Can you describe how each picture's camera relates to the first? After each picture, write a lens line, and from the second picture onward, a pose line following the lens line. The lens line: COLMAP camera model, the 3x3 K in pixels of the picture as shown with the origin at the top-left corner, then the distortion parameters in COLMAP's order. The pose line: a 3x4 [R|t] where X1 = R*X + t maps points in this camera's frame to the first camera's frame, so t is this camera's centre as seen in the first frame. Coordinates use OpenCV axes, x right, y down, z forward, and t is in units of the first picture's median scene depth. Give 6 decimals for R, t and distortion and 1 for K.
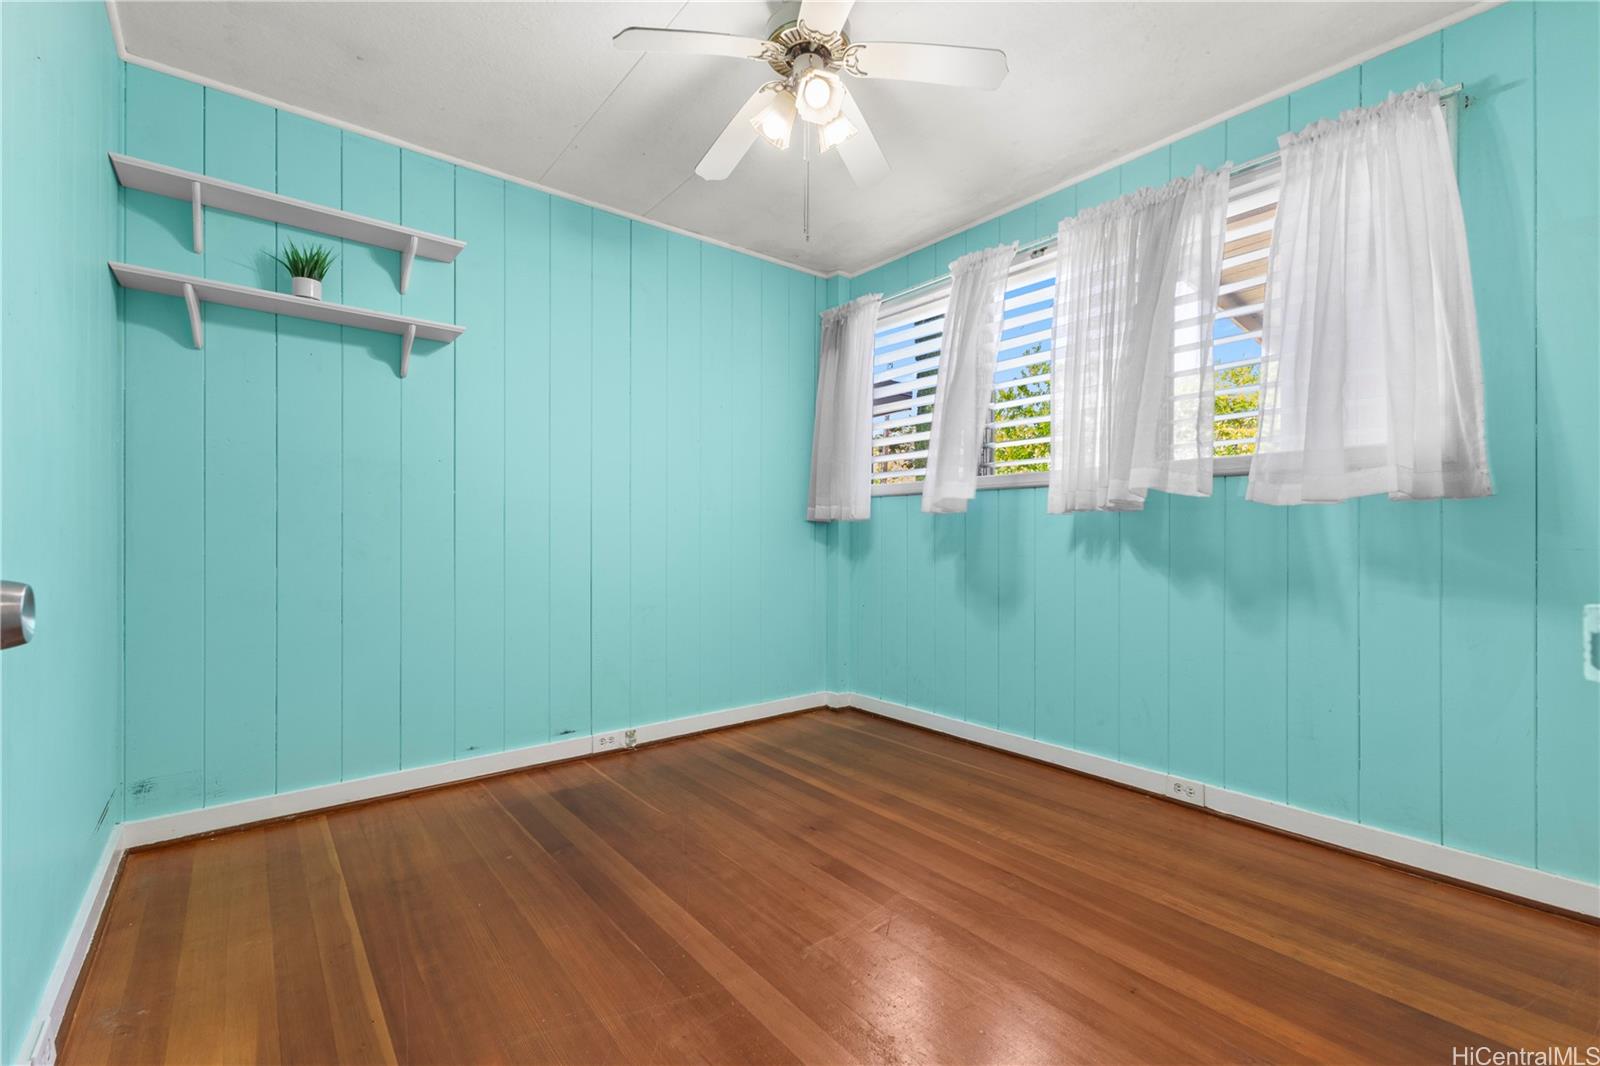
lens RADIAL K [[680.8, 0, 794.2], [0, 680.8, 532.3], [0, 0, 1]] dist [0.011554, -0.000377]
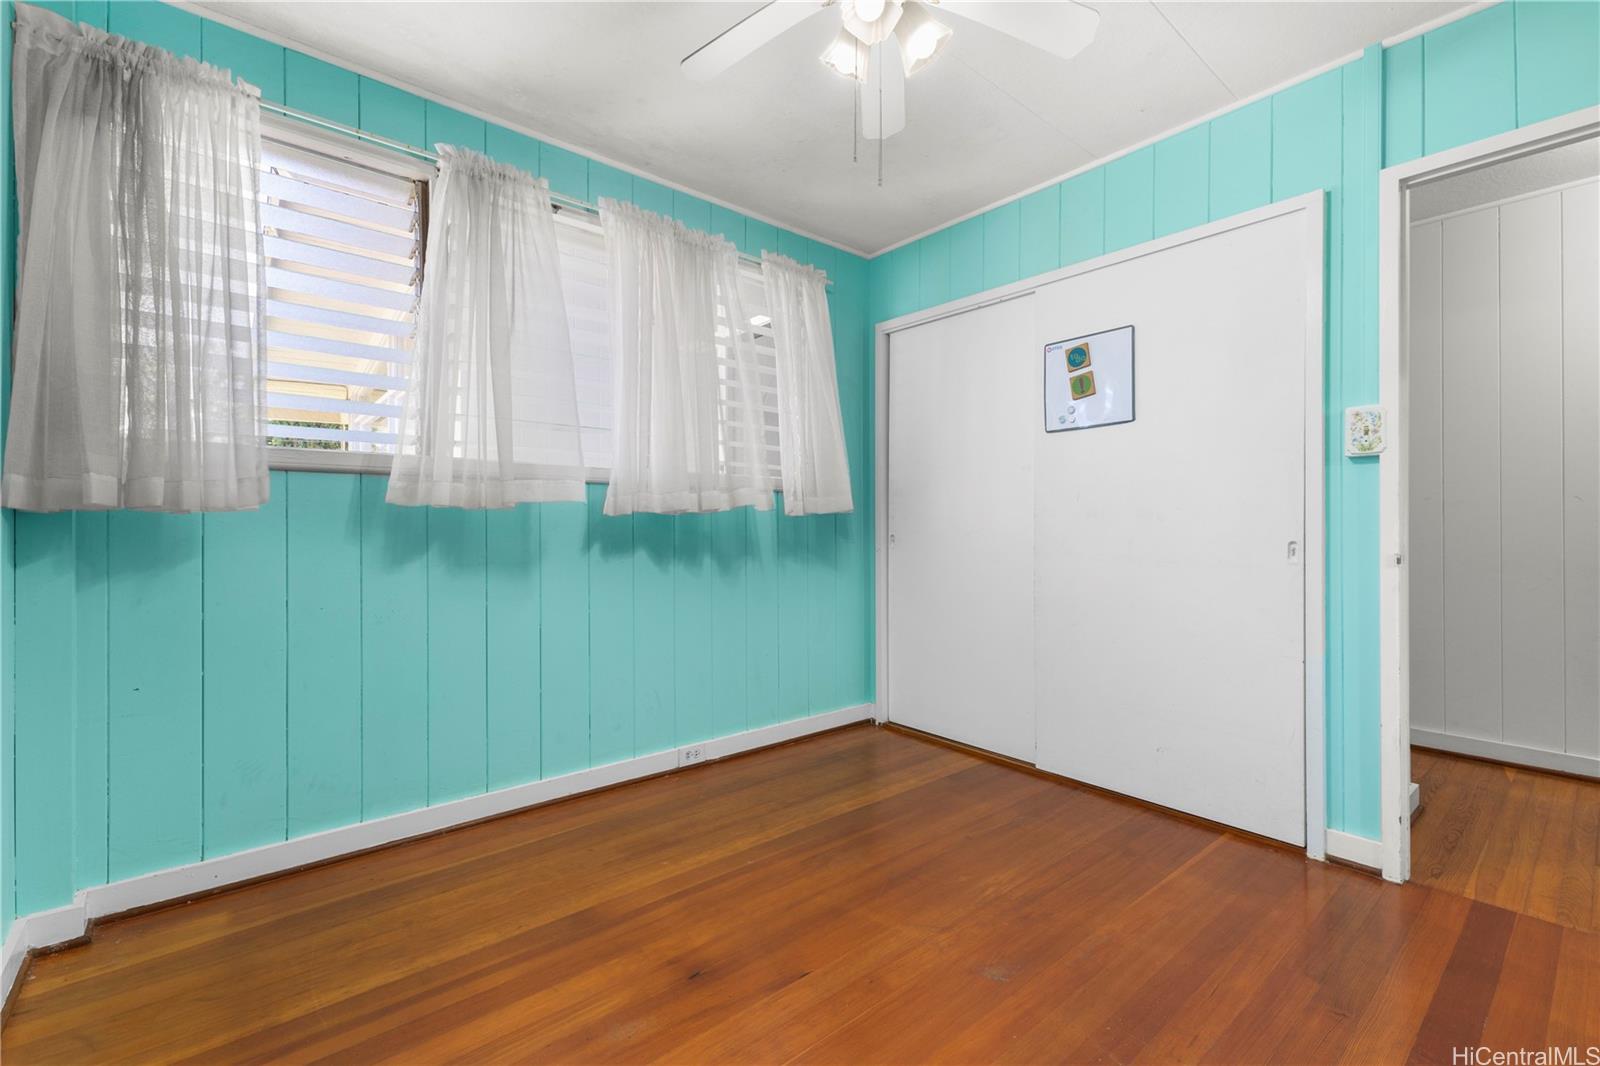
lens RADIAL K [[680.8, 0, 794.2], [0, 680.8, 532.3], [0, 0, 1]] dist [0.011554, -0.000377]
pose [[-0.009495, 0.003515, 0.999949, -0.587856], [0.005288, 0.999980, -0.003465, 0.002995], [-0.999941, 0.005255, -0.009514, 0.828555]]
